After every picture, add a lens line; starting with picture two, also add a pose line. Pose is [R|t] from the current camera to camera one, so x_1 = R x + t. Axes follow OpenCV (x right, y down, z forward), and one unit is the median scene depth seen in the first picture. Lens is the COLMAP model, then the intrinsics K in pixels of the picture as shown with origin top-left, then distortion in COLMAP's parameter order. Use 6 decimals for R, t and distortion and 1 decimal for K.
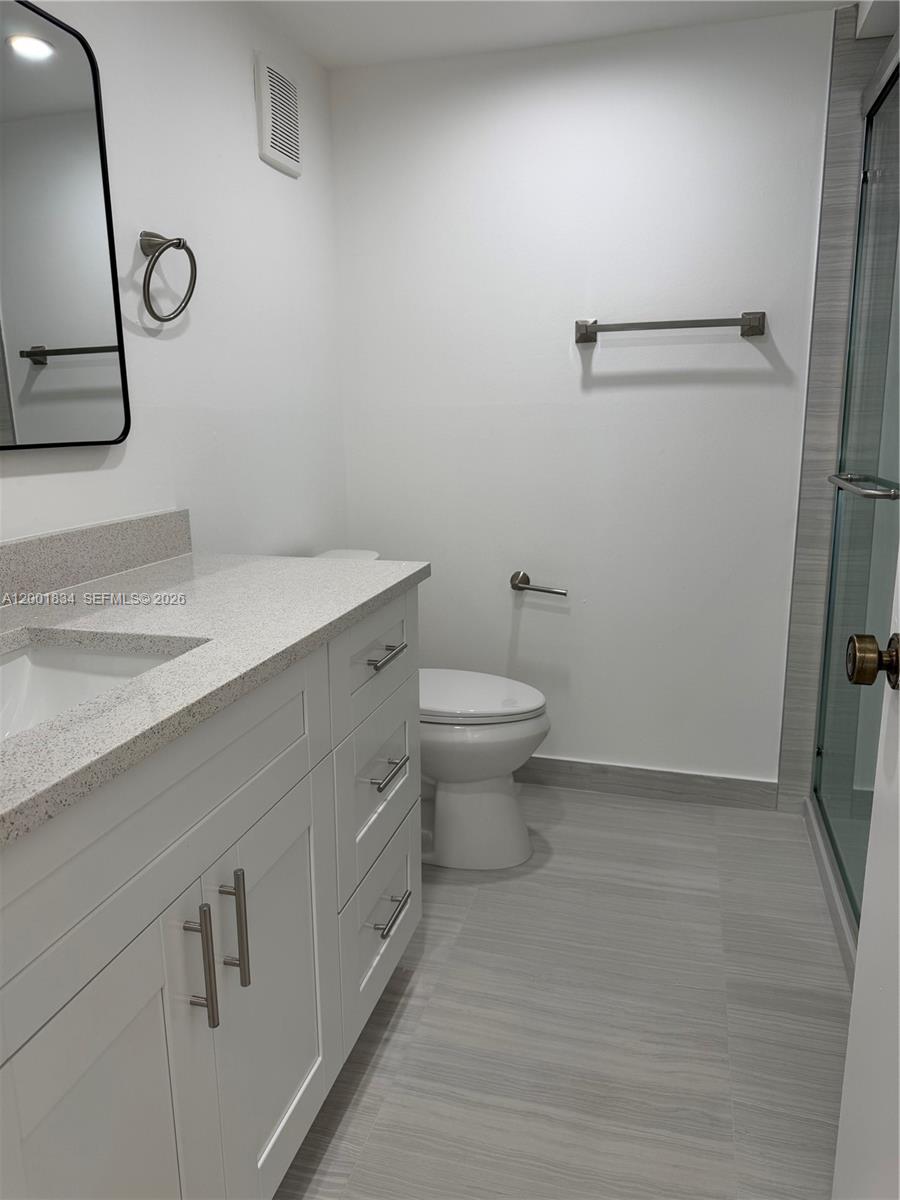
lens RADIAL K [[850.3, 0, 450.0], [0, 850.3, 600.0], [0, 0, 1]] dist [0.046838, -0.061512]
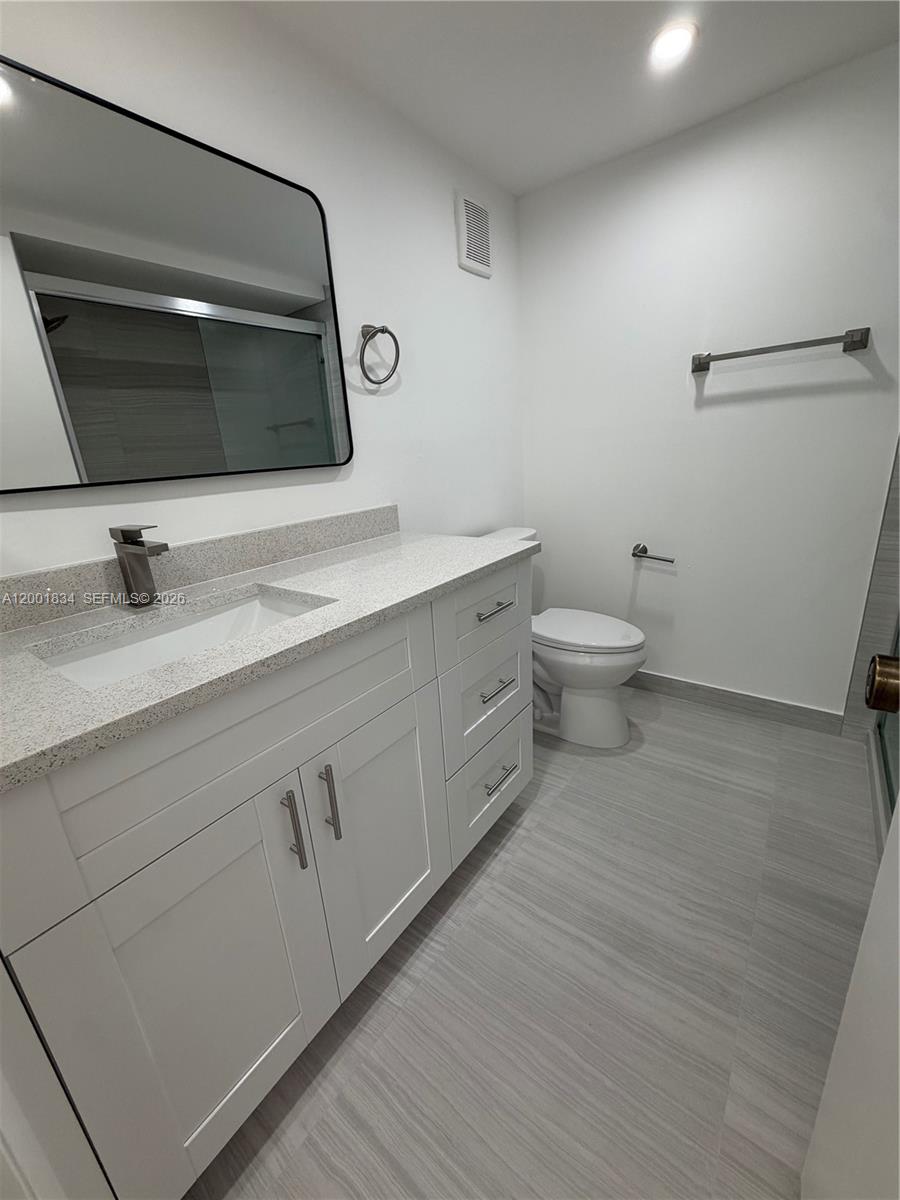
lens RADIAL K [[477.0, 0, 451.8], [0, 477.0, 595.0], [0, 0, 1]] dist [0.000407, 0.000004]
pose [[0.929169, 0.061191, -0.364556, 0.128631], [-0.025341, 0.994428, 0.102327, -0.033630], [0.368786, -0.085840, 0.925542, 0.206255]]
